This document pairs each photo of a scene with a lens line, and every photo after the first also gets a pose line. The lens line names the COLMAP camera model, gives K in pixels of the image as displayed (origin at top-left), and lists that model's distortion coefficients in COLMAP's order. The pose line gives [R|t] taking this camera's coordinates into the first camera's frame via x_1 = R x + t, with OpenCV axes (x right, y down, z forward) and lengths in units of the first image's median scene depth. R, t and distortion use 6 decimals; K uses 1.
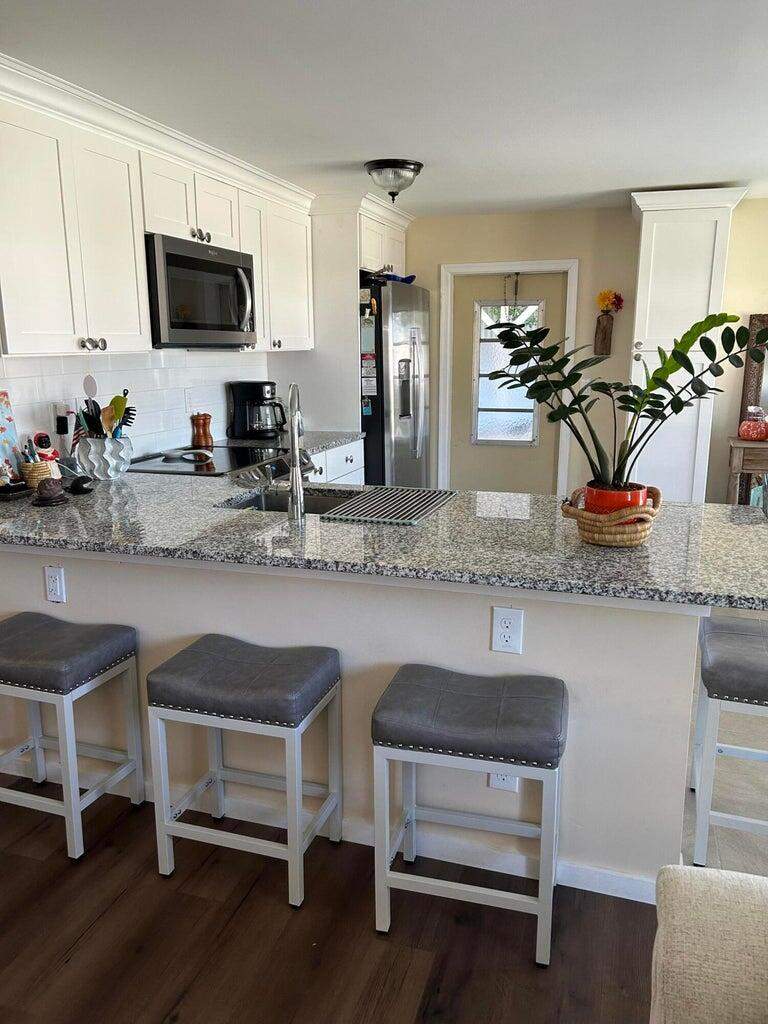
lens RADIAL K [[778.9, 0, 385.6], [0, 778.9, 512.5], [0, 0, 1]] dist [0.040479, -0.031692]
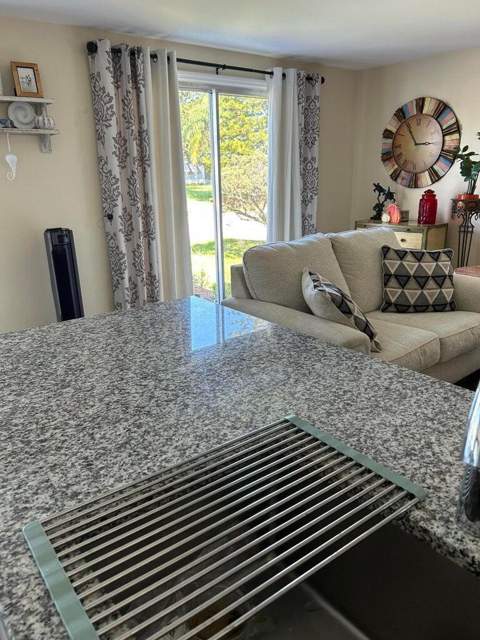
lens RADIAL K [[486.8, 0, 240.2], [0, 486.8, 316.2], [0, 0, 1]] dist [0.040479, -0.031692]
pose [[-0.835063, -0.145642, 0.530527, -0.159598], [0.135771, 0.879940, 0.455271, -0.301194], [-0.533139, 0.452210, -0.715031, 1.463136]]
